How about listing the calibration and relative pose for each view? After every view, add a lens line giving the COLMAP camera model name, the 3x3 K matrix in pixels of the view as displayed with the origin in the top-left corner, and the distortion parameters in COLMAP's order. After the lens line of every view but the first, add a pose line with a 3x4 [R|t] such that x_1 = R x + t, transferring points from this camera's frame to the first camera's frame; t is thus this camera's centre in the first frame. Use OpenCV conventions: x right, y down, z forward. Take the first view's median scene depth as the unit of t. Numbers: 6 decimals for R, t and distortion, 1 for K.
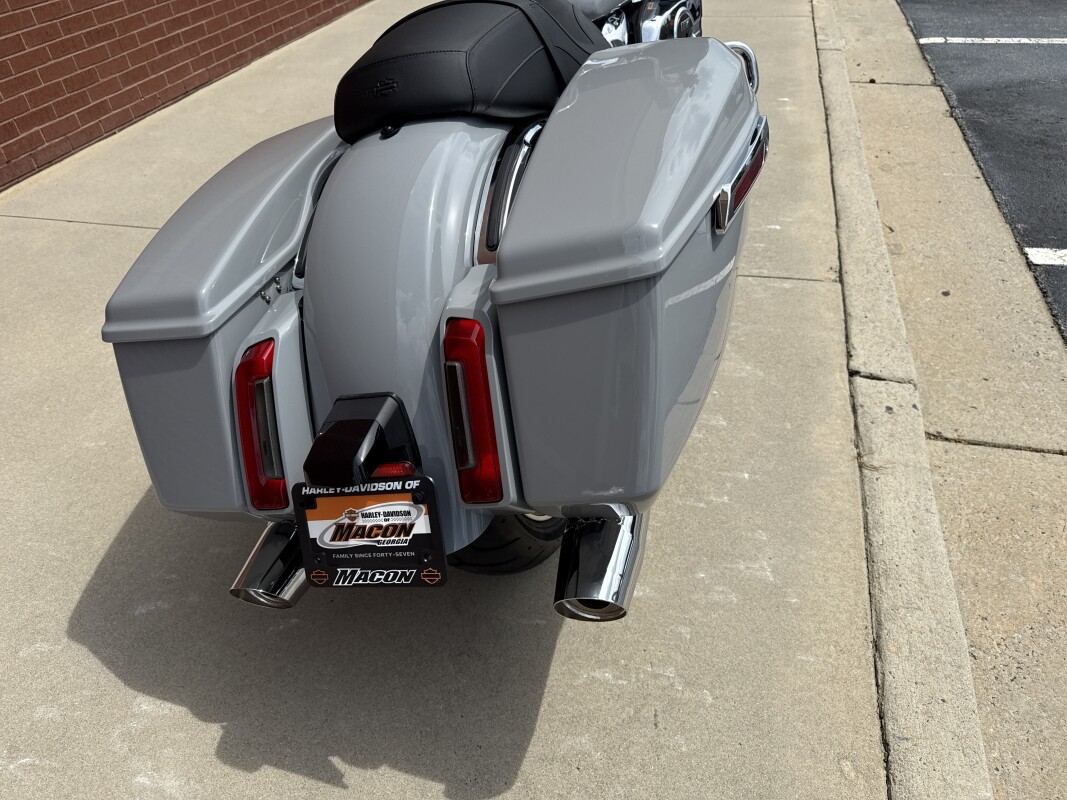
lens RADIAL K [[757.0, 0, 546.7], [0, 757.0, 402.4], [0, 0, 1]] dist [0.043455, -0.061565]
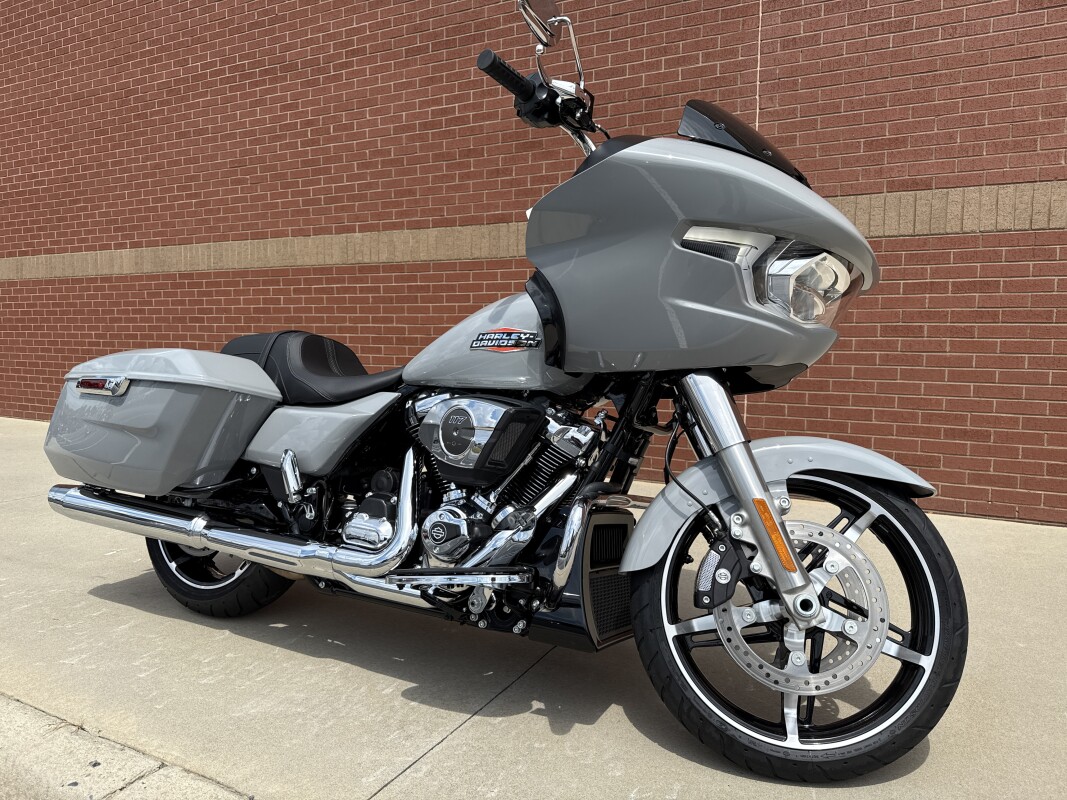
lens RADIAL K [[757.0, 0, 536.9], [0, 757.0, 402.6], [0, 0, 1]] dist [0.043455, -0.061565]
pose [[-0.243920, 0.138960, -0.959788, 0.582767], [-0.591135, 0.763266, 0.260738, -0.447285], [0.768805, 0.630964, -0.104032, 0.631008]]
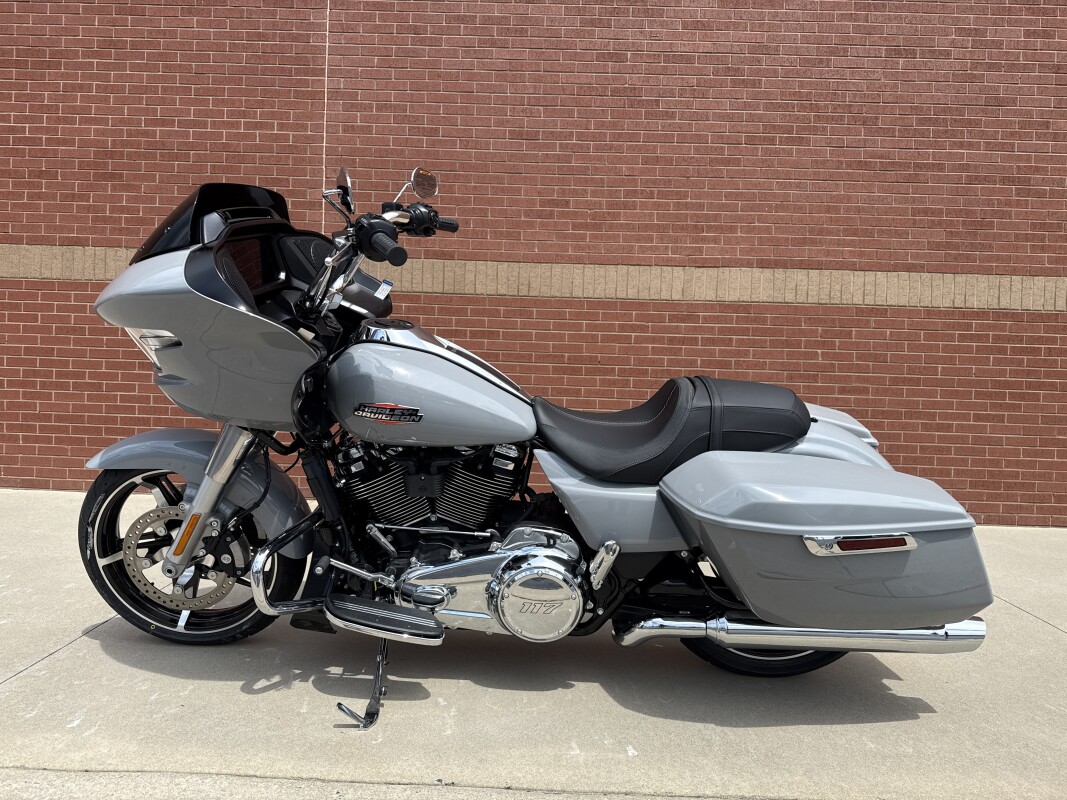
lens RADIAL K [[757.0, 0, 527.4], [0, 757.0, 396.2], [0, 0, 1]] dist [0.043455, -0.061565]
pose [[0.220807, 0.088637, -0.971282, 0.795803], [-0.636423, 0.767723, -0.074621, -0.512072], [0.739061, 0.634622, 0.225929, 0.702002]]
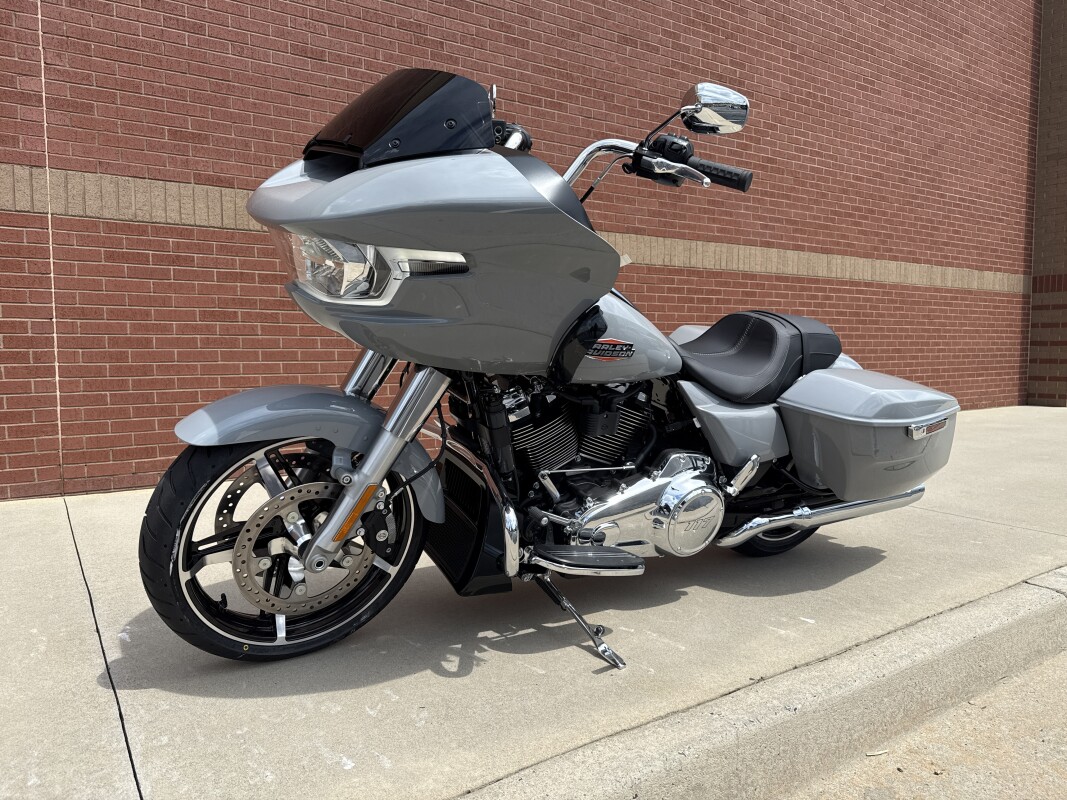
lens RADIAL K [[757.0, 0, 540.9], [0, 757.0, 405.2], [0, 0, 1]] dist [0.043455, -0.061565]
pose [[0.745441, 0.111777, -0.657133, 0.552174], [-0.444976, 0.817461, -0.365724, -0.224186], [0.496301, 0.565034, 0.659107, 0.399657]]
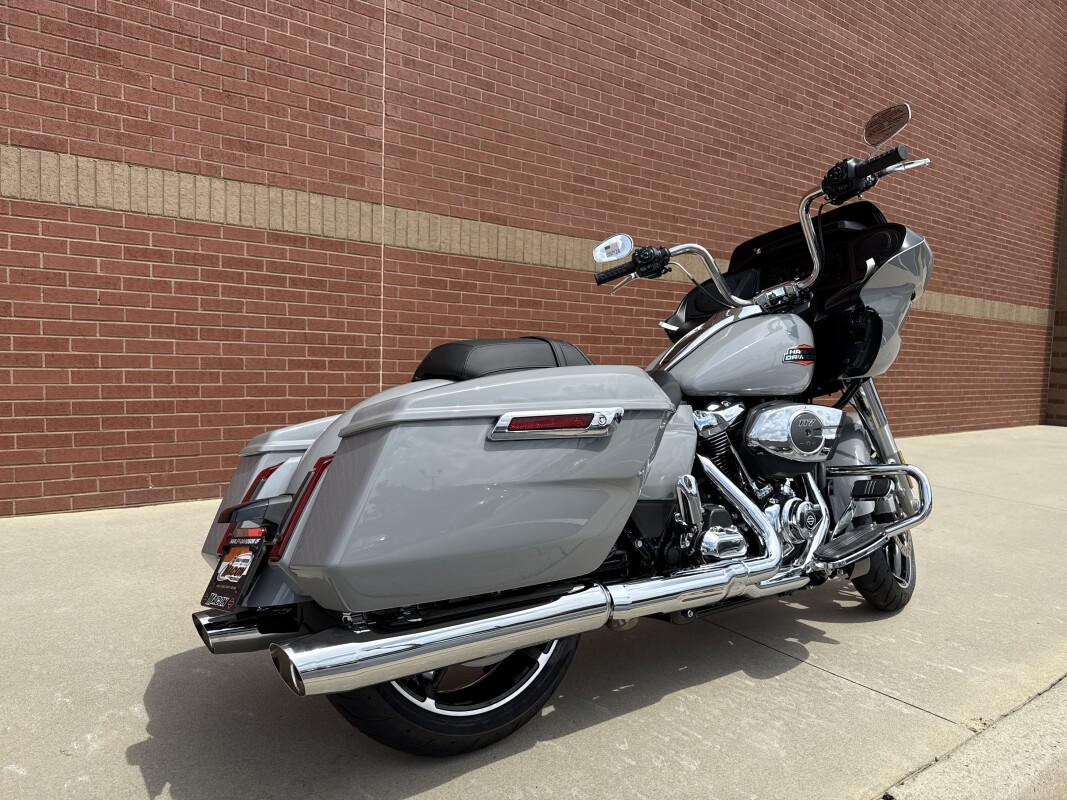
lens RADIAL K [[757.0, 0, 539.9], [0, 757.0, 410.4], [0, 0, 1]] dist [0.043455, -0.061565]
pose [[0.786143, 0.143652, -0.601119, 0.299193], [-0.444942, 0.806596, -0.389139, 0.061930], [0.428960, 0.573382, 0.698016, 0.007185]]
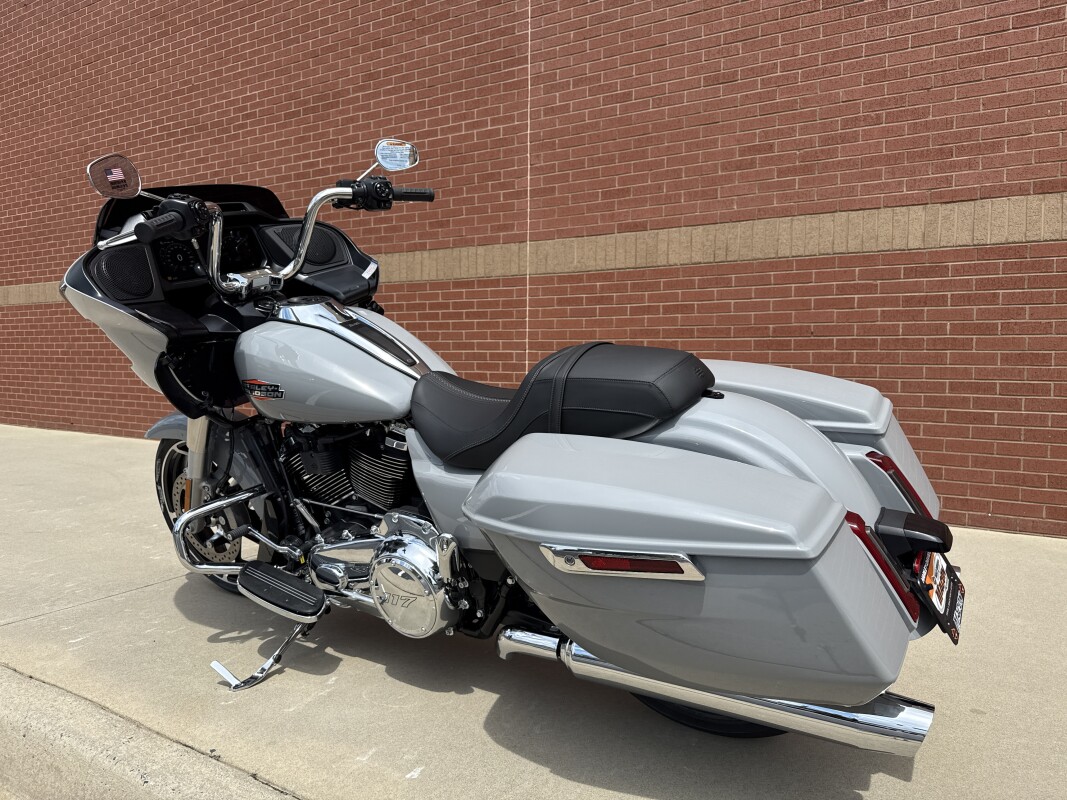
lens RADIAL K [[757.0, 0, 536.1], [0, 757.0, 402.2], [0, 0, 1]] dist [0.043455, -0.061565]
pose [[-0.306030, 0.113296, -0.945256, 0.708979], [-0.575800, 0.768677, 0.278549, -0.753405], [0.758156, 0.629523, -0.170002, 1.024923]]
